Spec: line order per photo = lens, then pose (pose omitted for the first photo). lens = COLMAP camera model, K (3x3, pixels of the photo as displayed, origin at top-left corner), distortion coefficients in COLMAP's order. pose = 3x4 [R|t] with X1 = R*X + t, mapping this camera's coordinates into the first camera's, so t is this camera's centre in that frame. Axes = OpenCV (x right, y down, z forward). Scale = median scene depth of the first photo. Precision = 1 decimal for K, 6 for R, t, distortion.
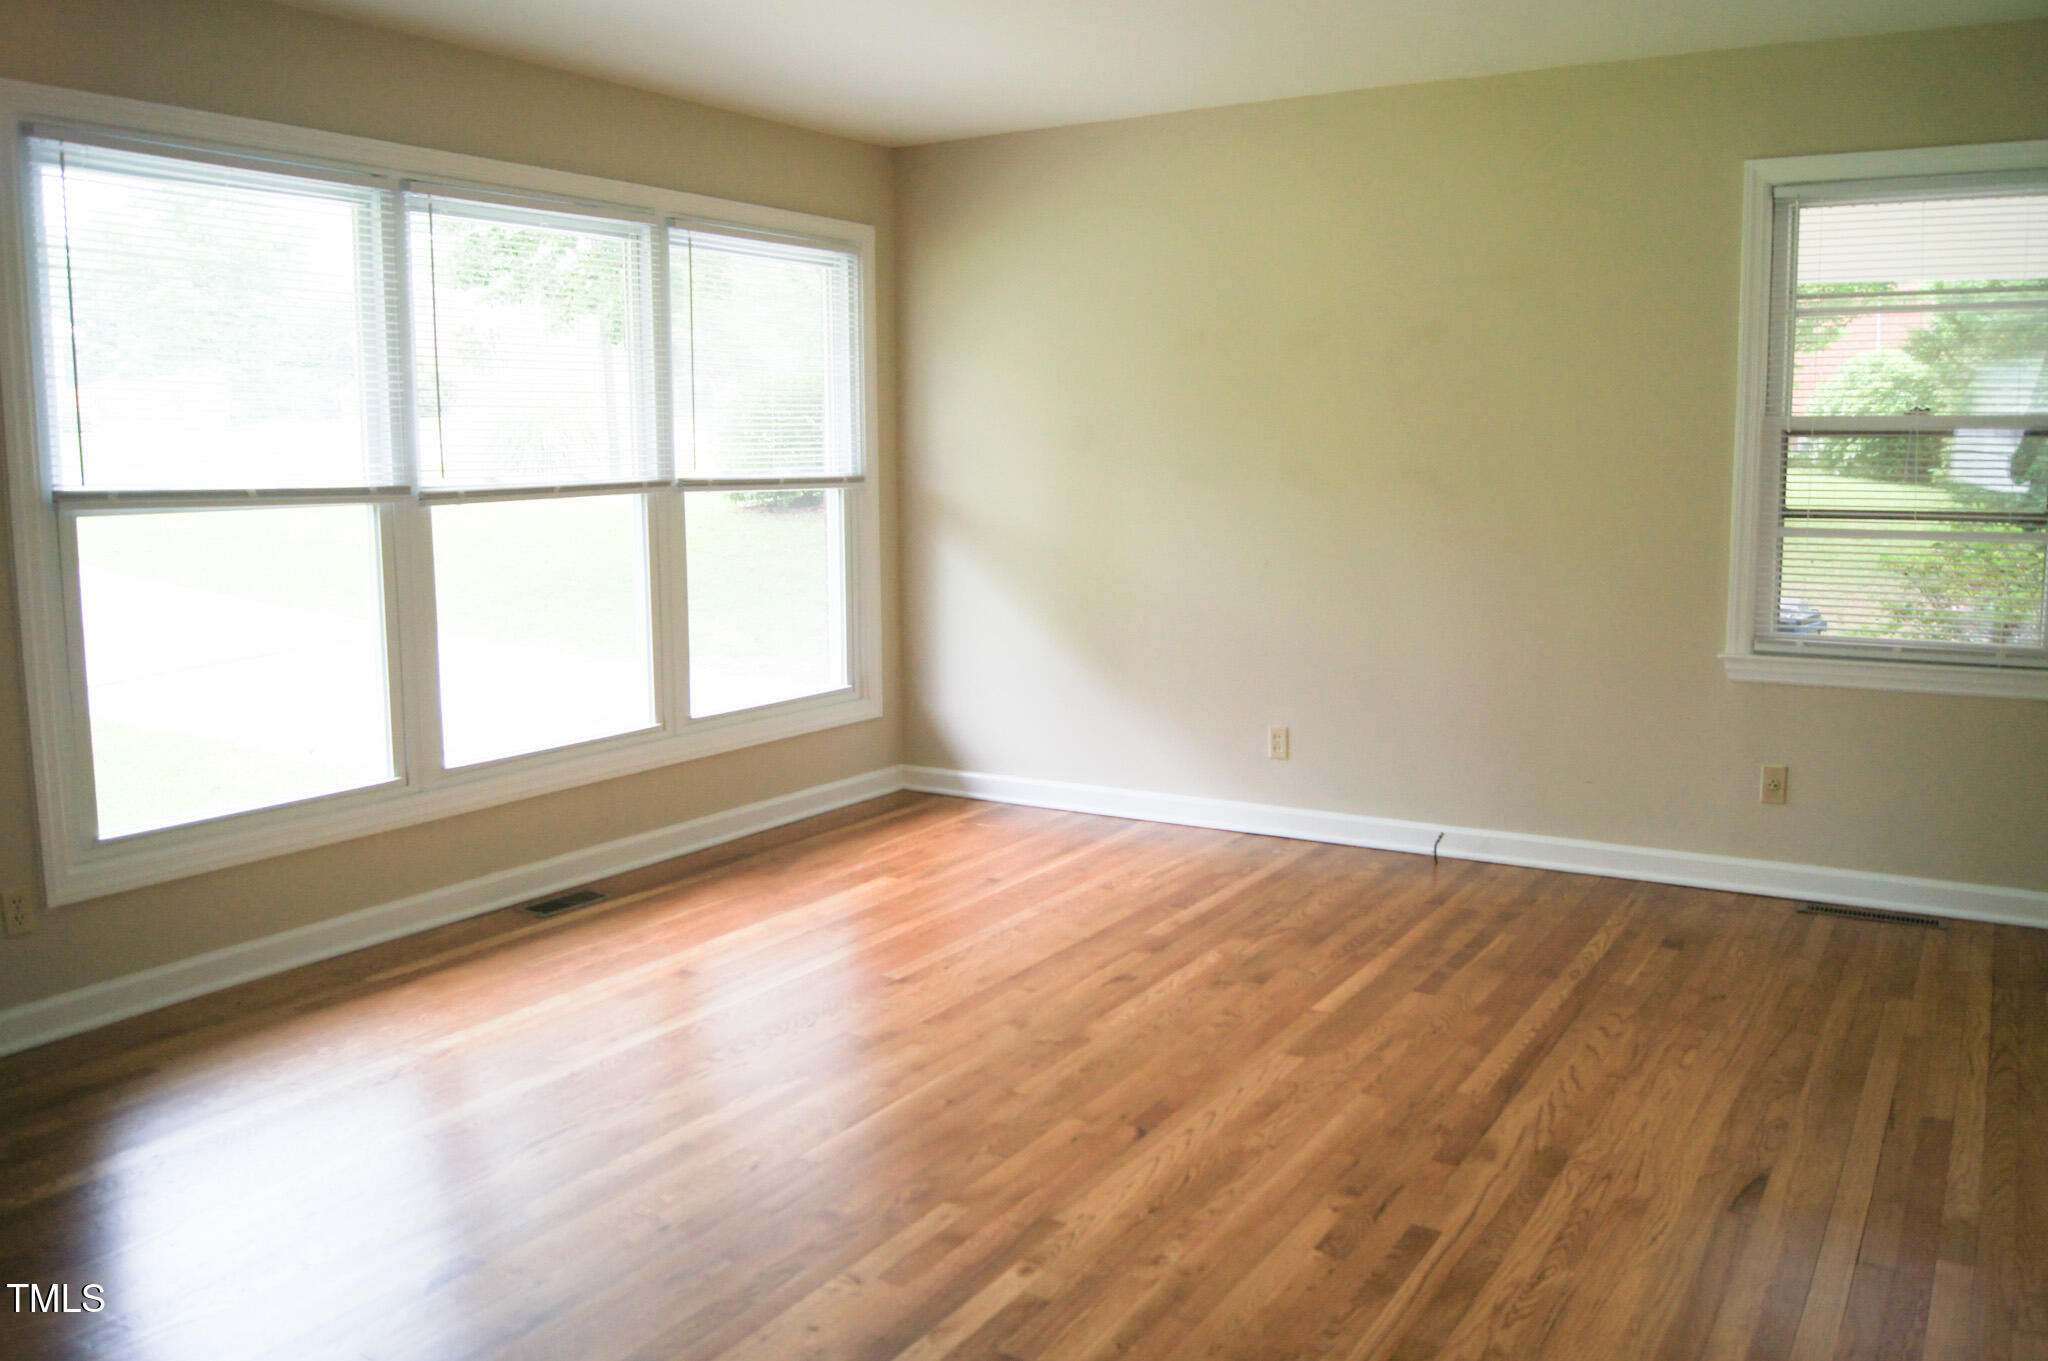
lens RADIAL K [[1752.5, 0, 1026.0], [0, 1752.5, 659.2], [0, 0, 1]] dist [-0.085930, 0.011930]
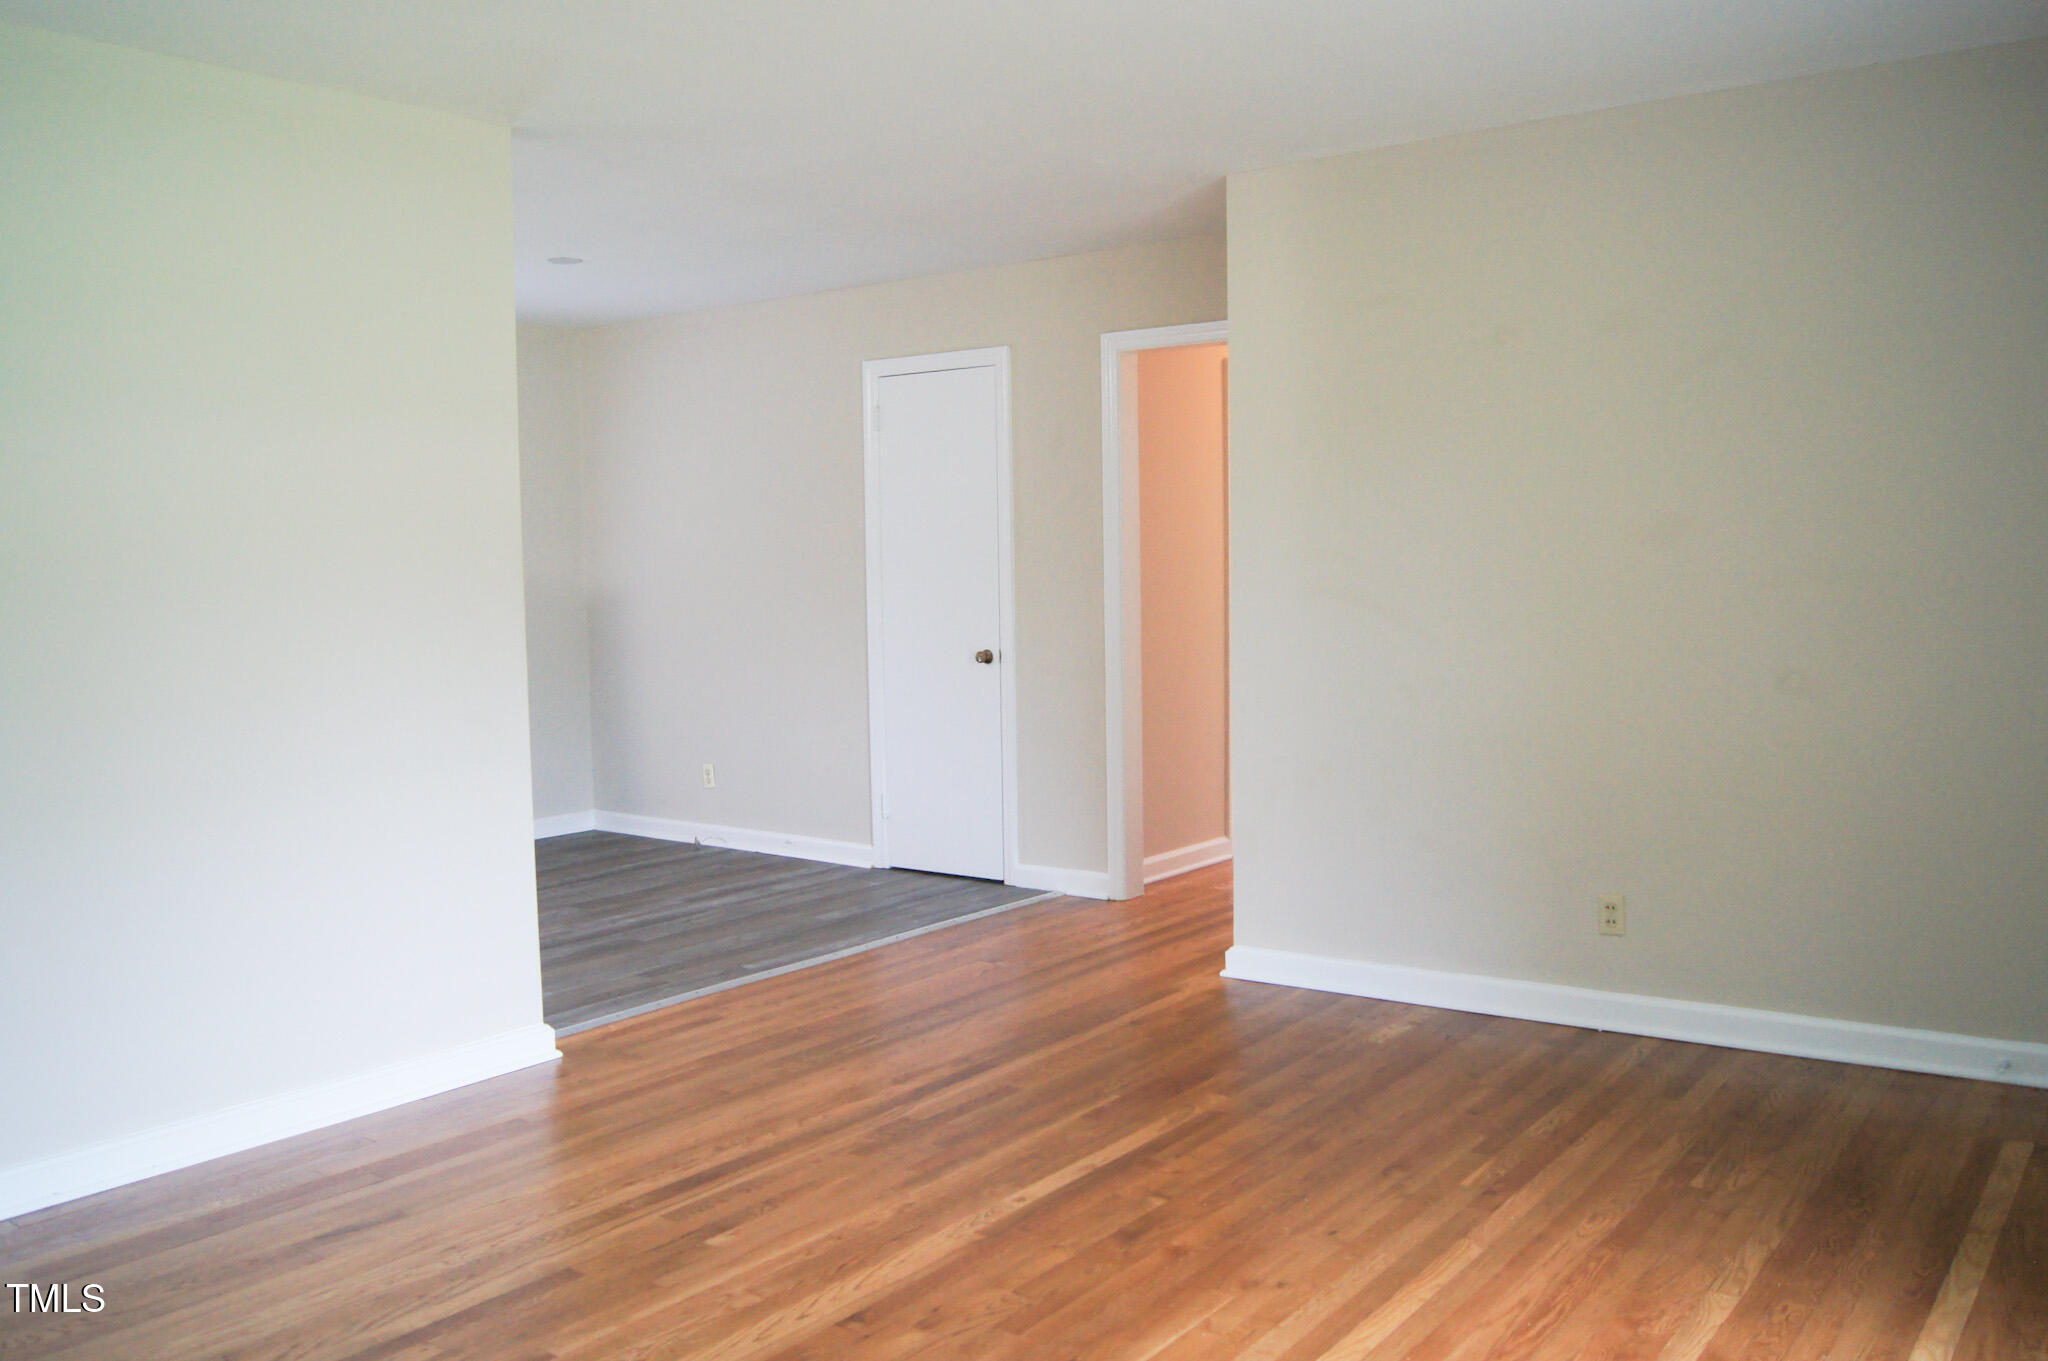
lens RADIAL K [[1678.2, 0, 1024.0], [0, 1678.2, 680.5], [0, 0, 1]] dist [-0.084563, 0.011546]
pose [[-0.995899, 0.023574, 0.087345, -0.076085], [0.040357, 0.979833, 0.195701, -0.158844], [-0.080970, 0.198423, -0.976766, 1.344691]]
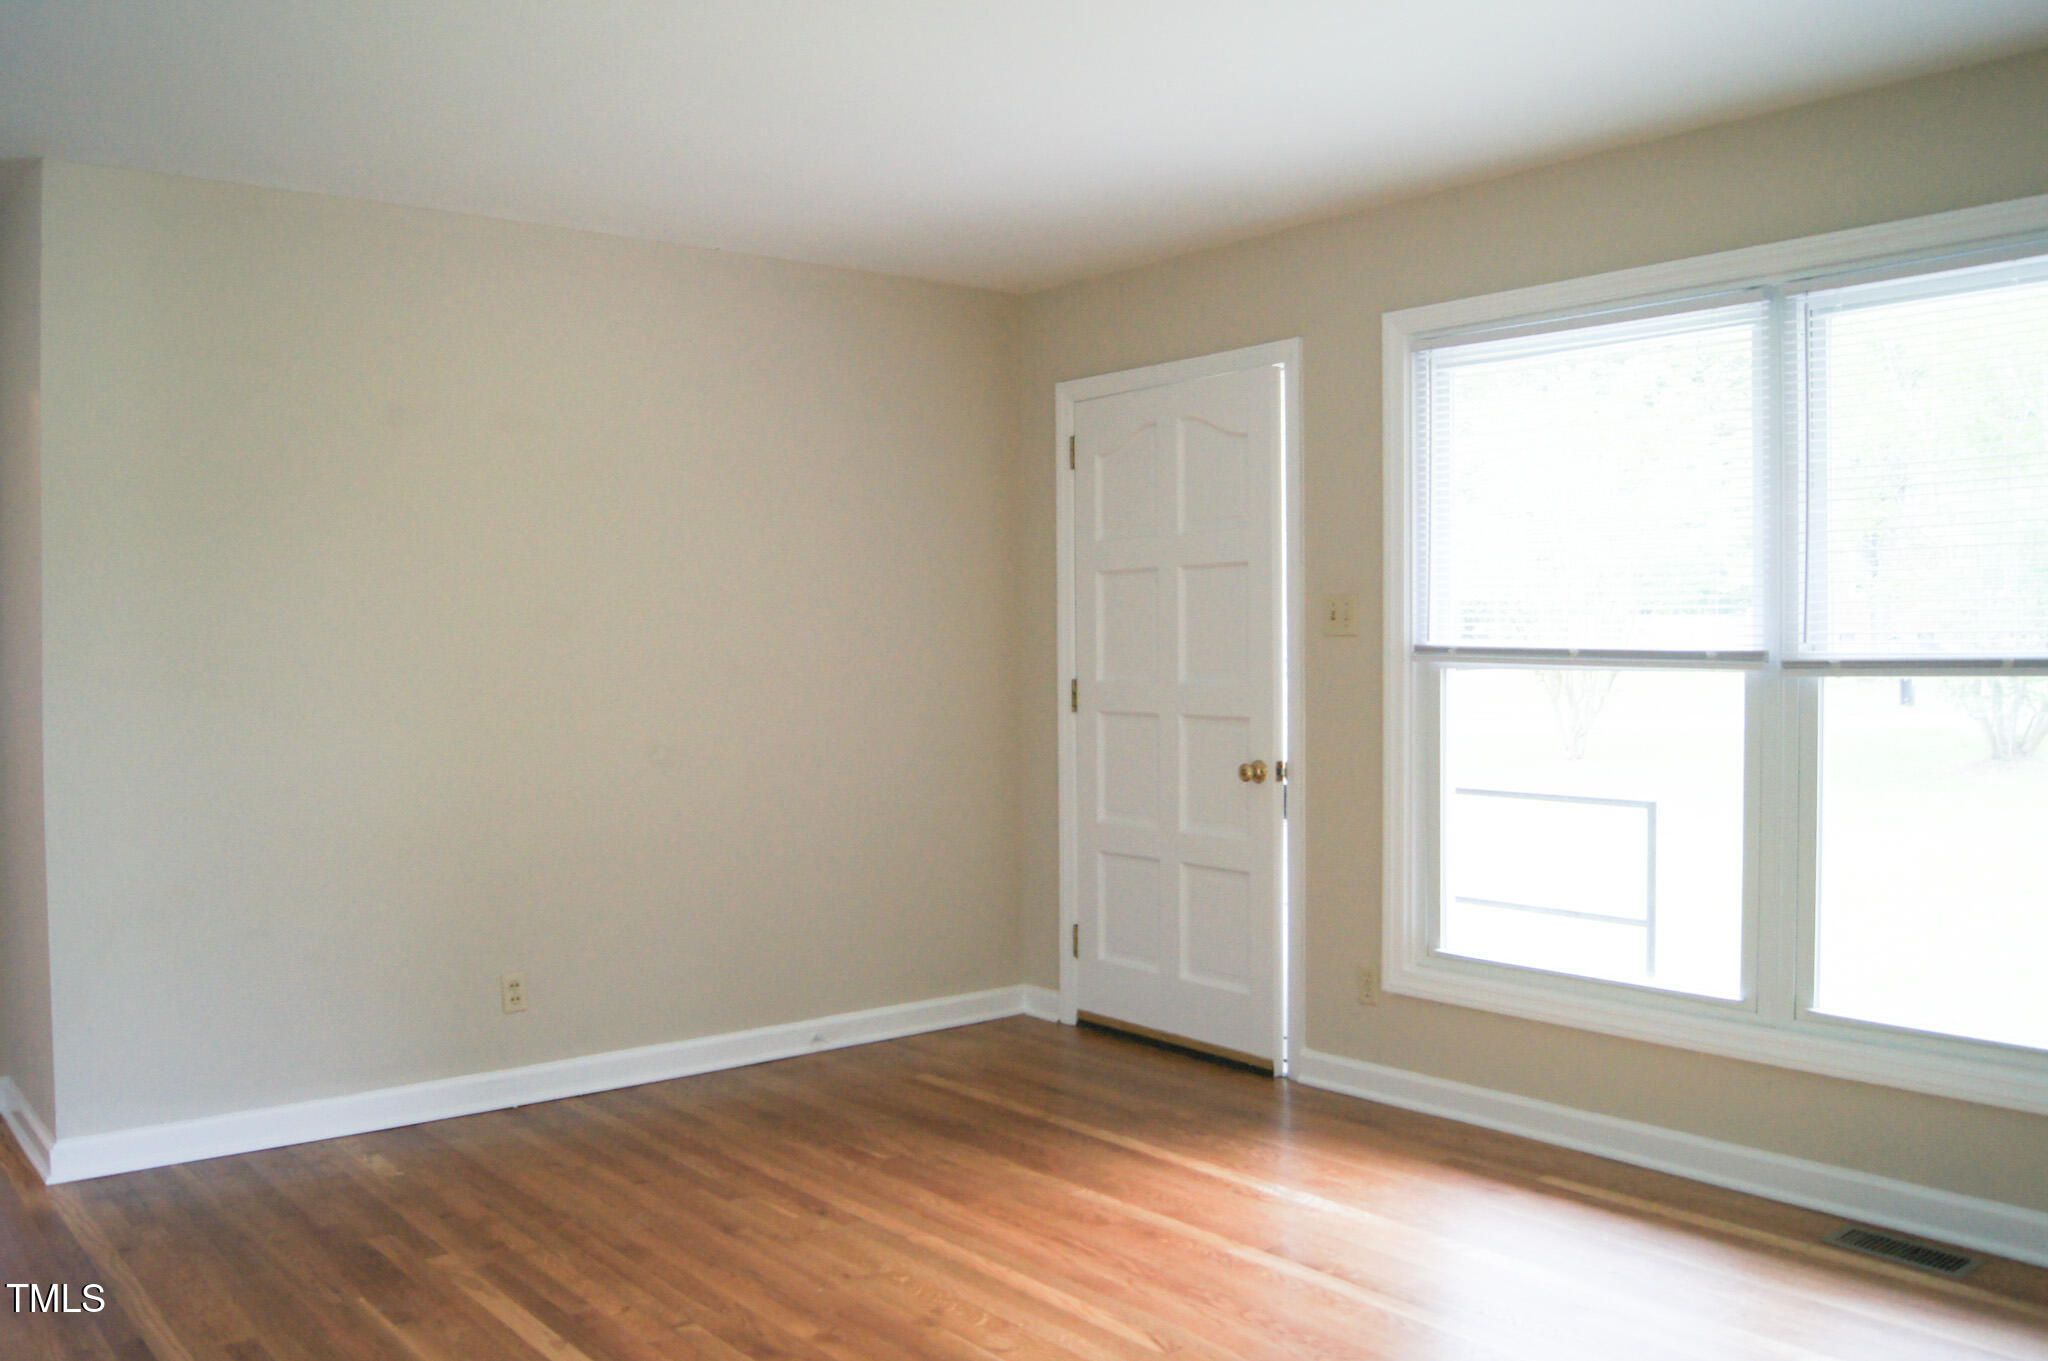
lens RADIAL K [[1678.2, 0, 1024.0], [0, 1678.2, 680.5], [0, 0, 1]] dist [-0.084563, 0.011546]
pose [[-0.340120, 0.032221, -0.939830, 0.525571], [-0.108187, 0.991436, 0.073143, -0.110945], [0.934138, 0.126555, -0.333721, 0.975937]]
